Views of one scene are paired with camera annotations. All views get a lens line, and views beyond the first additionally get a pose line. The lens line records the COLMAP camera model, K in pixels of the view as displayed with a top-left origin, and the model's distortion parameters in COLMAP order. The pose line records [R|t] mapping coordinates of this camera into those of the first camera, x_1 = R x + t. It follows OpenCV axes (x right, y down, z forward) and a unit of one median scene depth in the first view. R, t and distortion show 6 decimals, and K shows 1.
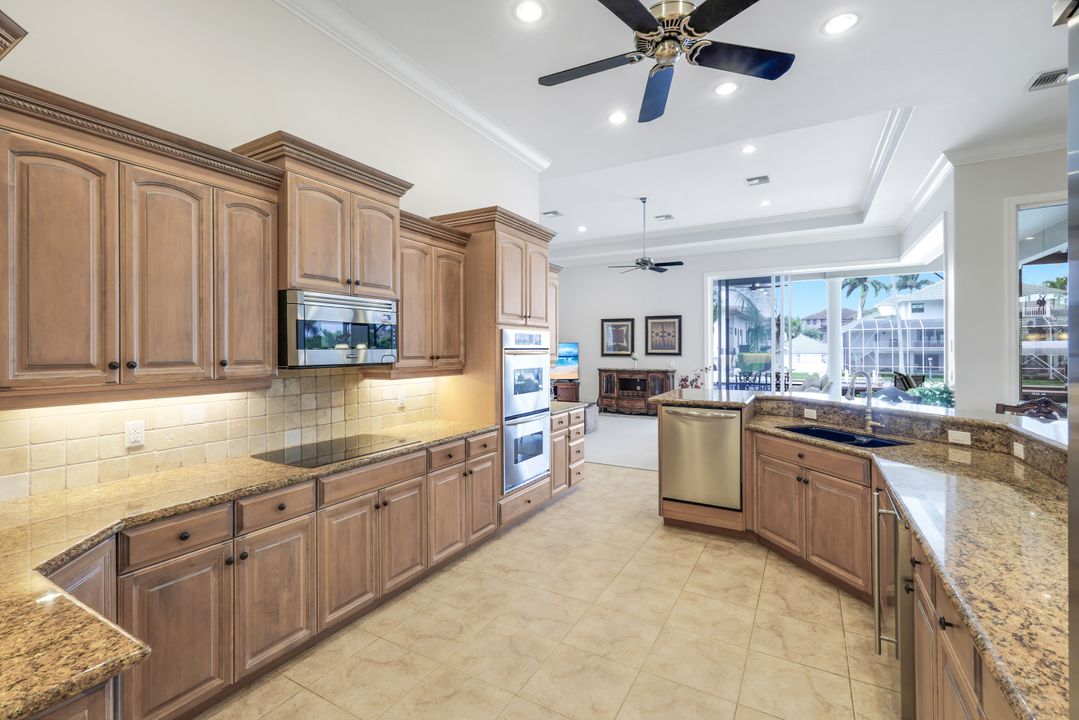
lens RADIAL K [[469.4, 0, 539.7], [0, 469.4, 352.4], [0, 0, 1]] dist [-0.002851, 0.000194]
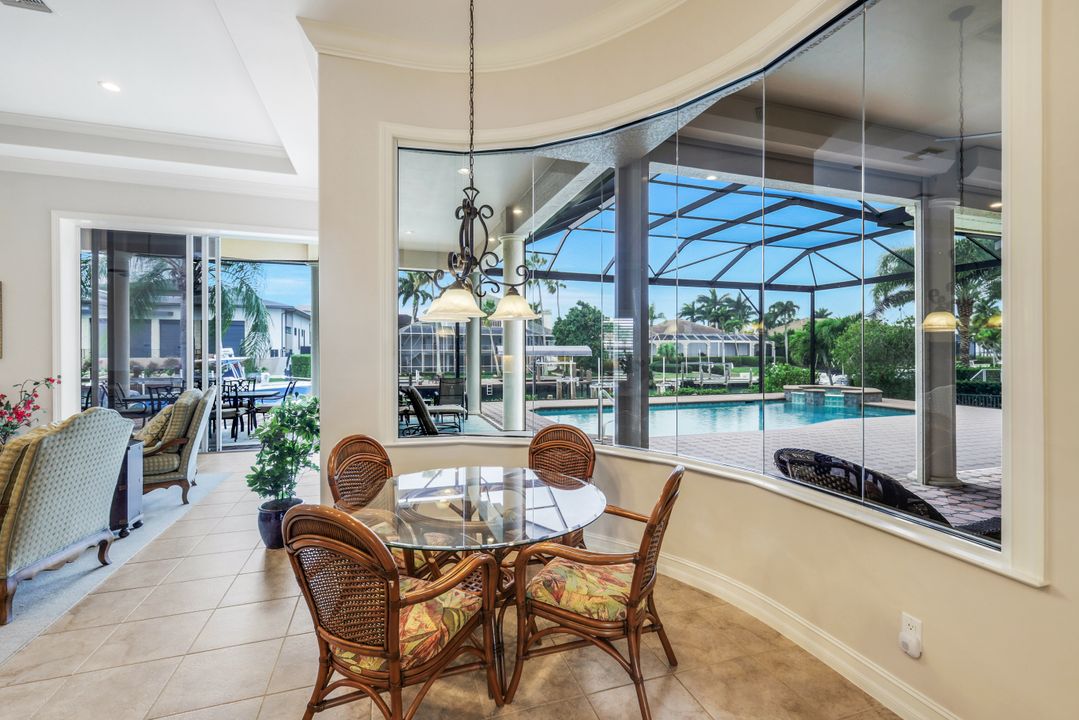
lens RADIAL K [[469.4, 0, 544.5], [0, 469.4, 353.3], [0, 0, 1]] dist [-0.002851, 0.000194]
pose [[0.656290, 0.002340, 0.754505, 0.292258], [-0.000618, 0.999997, -0.002564, 0.003410], [-0.754508, 0.001216, 0.656290, 0.172392]]
